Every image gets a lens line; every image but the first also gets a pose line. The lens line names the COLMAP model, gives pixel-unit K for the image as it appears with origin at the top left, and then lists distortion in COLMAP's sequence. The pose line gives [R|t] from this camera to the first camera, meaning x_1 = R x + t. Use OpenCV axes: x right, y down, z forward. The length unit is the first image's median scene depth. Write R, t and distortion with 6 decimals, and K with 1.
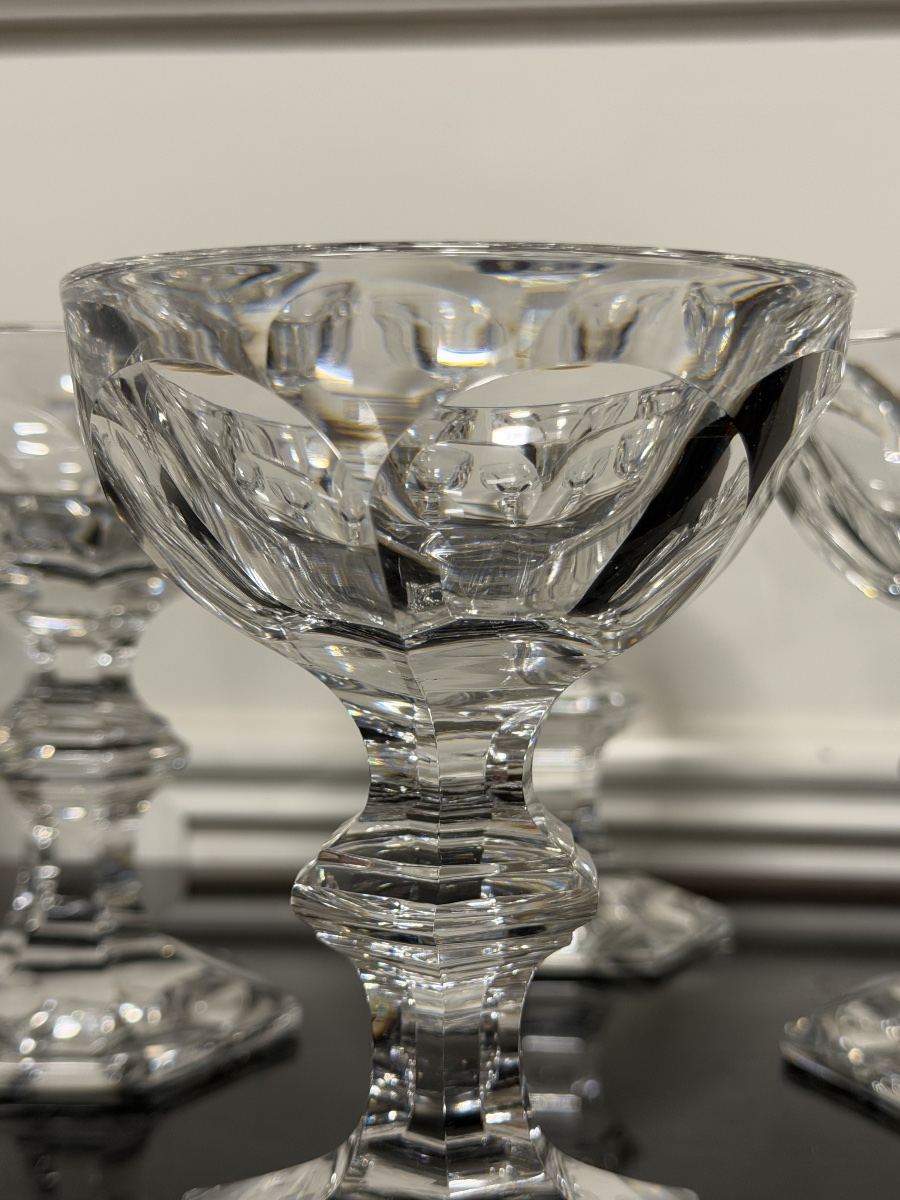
lens RADIAL K [[1803.6, 0, 437.9], [0, 1803.6, 602.2], [0, 0, 1]] dist [0.147868, 0.000000]
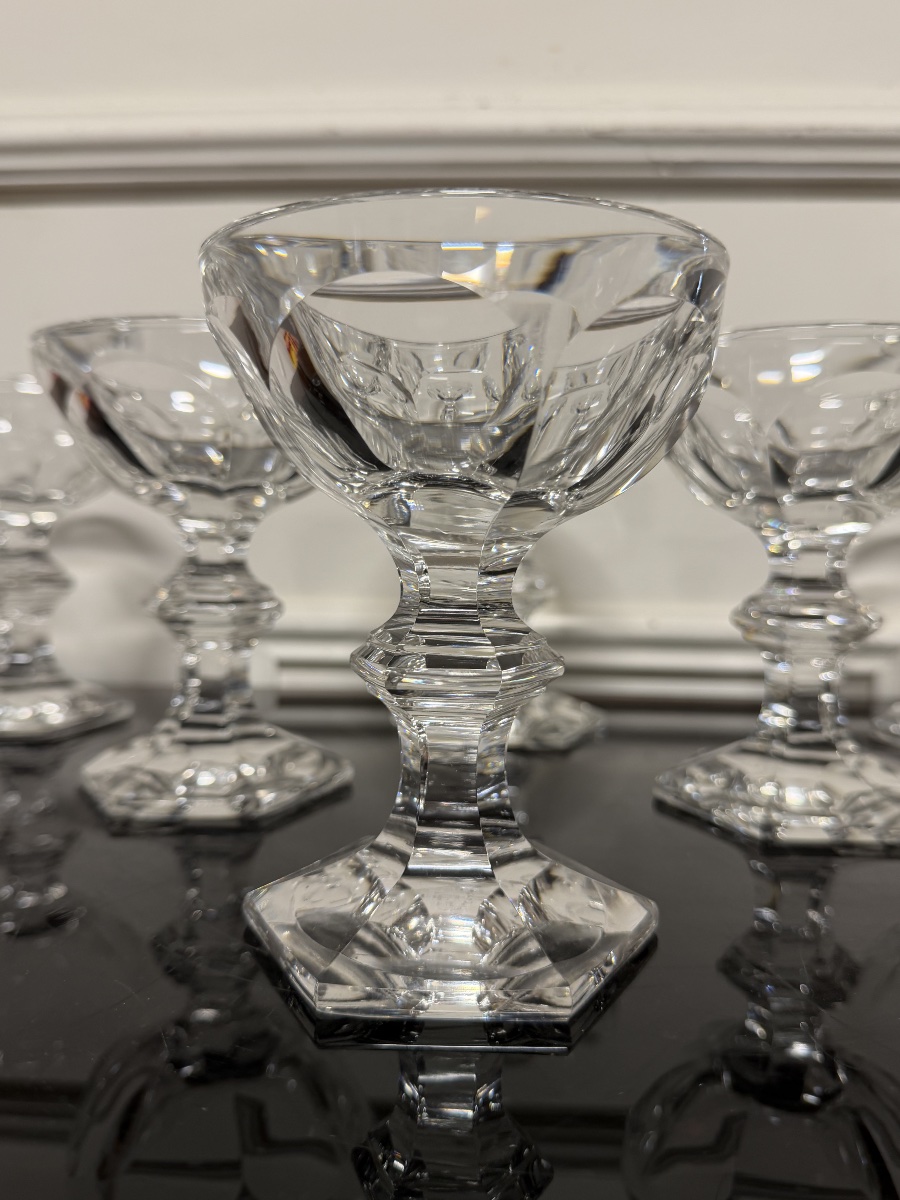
lens RADIAL K [[891.1, 0, 455.1], [0, 891.1, 599.9], [0, 0, 1]] dist [0.035044, -0.004410]
pose [[0.997892, 0.009477, 0.064201, -0.038891], [-0.011066, 0.999640, 0.024440, 0.056586], [-0.063946, -0.025099, 0.997638, 0.217872]]
